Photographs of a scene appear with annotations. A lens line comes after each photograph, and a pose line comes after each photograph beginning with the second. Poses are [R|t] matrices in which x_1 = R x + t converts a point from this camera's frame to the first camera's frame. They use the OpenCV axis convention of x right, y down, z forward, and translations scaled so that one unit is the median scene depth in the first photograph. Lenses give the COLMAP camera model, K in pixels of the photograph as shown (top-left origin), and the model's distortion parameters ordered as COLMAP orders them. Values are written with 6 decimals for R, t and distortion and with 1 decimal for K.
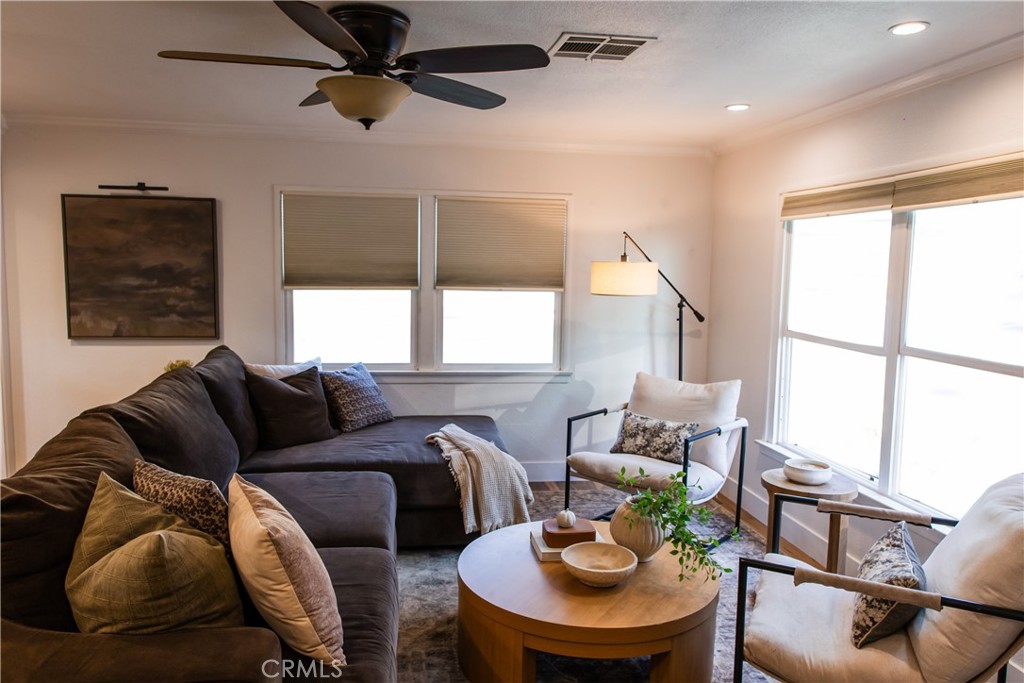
lens RADIAL K [[754.0, 0, 512.3], [0, 754.0, 329.2], [0, 0, 1]] dist [0.000329, -0.000035]
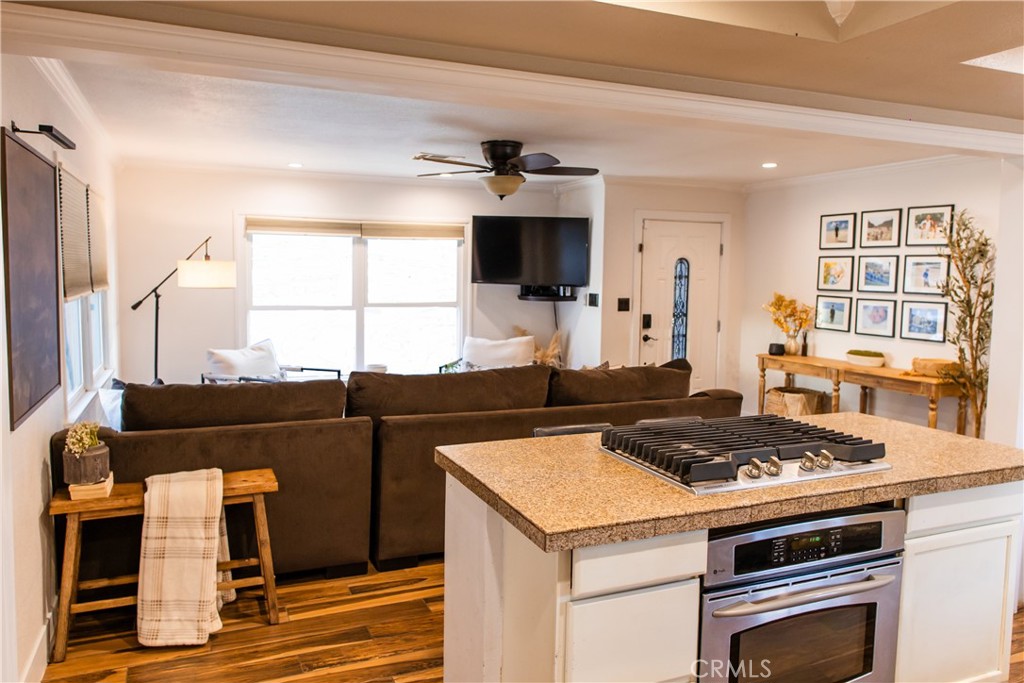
lens RADIAL K [[754.0, 0, 512.3], [0, 754.0, 329.2], [0, 0, 1]] dist [0.000329, -0.000035]
pose [[-0.259888, -0.096395, 0.960815, -1.539716], [0.062351, 0.991254, 0.116314, -0.118251], [-0.963624, 0.090136, -0.251605, 1.096785]]
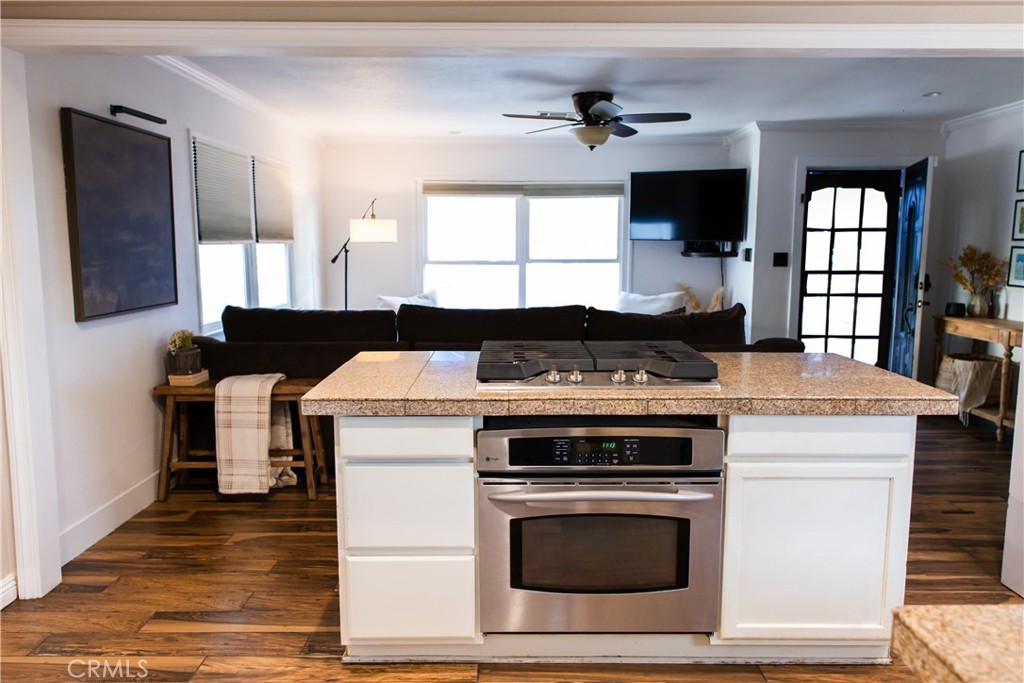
lens RADIAL K [[753.2, 0, 512.0], [0, 753.2, 341.5], [0, 0, 1]] dist [-0.001011, -0.000713]
pose [[0.141623, -0.146786, 0.978978, -1.654401], [0.082889, 0.987231, 0.136032, -0.041615], [-0.986444, 0.061881, 0.151981, 0.693807]]
